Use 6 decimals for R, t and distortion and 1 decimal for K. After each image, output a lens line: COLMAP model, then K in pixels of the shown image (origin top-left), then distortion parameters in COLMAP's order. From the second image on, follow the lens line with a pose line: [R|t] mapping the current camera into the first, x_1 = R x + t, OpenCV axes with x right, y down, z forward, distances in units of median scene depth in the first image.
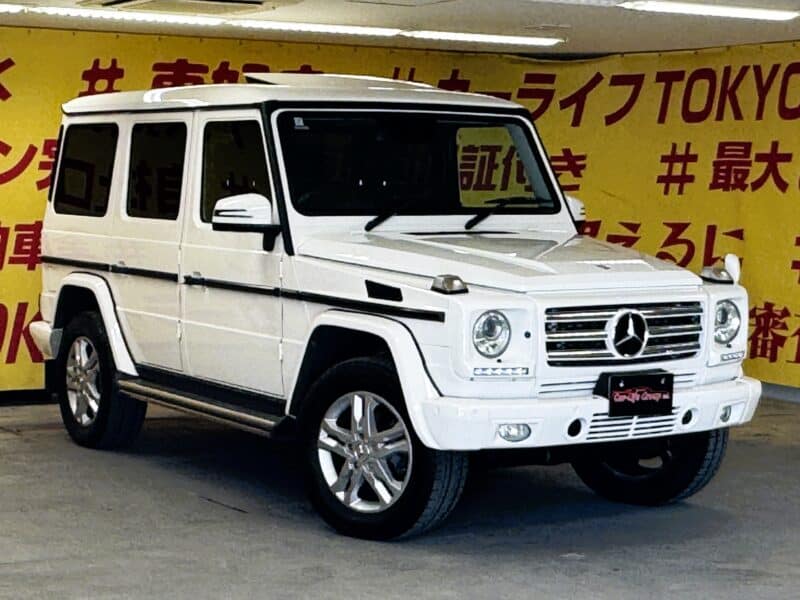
lens RADIAL K [[1740.2, 0, 378.6], [0, 1740.2, 316.1], [0, 0, 1]] dist [-0.035531, 0.000000]
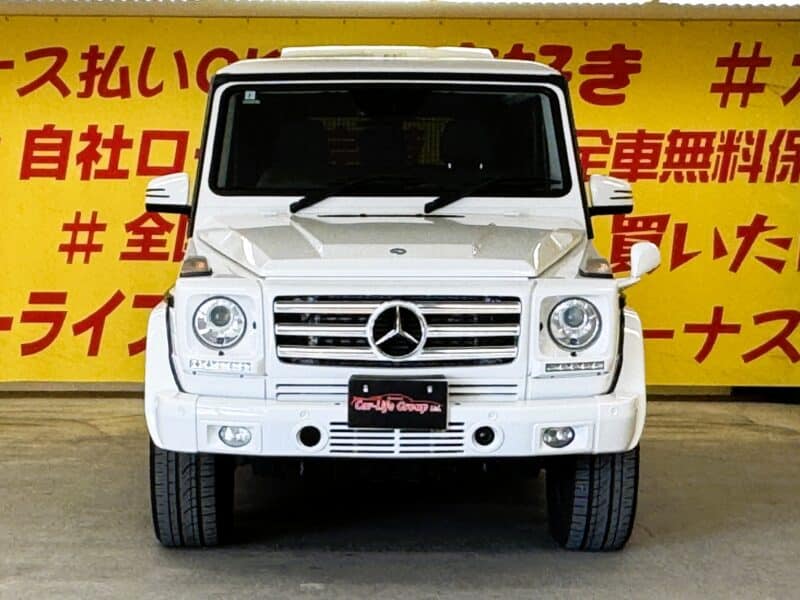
lens RADIAL K [[1740.2, 0, 401.8], [0, 1740.2, 308.2], [0, 0, 1]] dist [-0.035531, 0.000000]
pose [[0.842948, 0.031506, -0.537071, 0.588669], [-0.039591, 0.999210, -0.003524, 0.002144], [0.536536, 0.024233, 0.843530, 0.290414]]
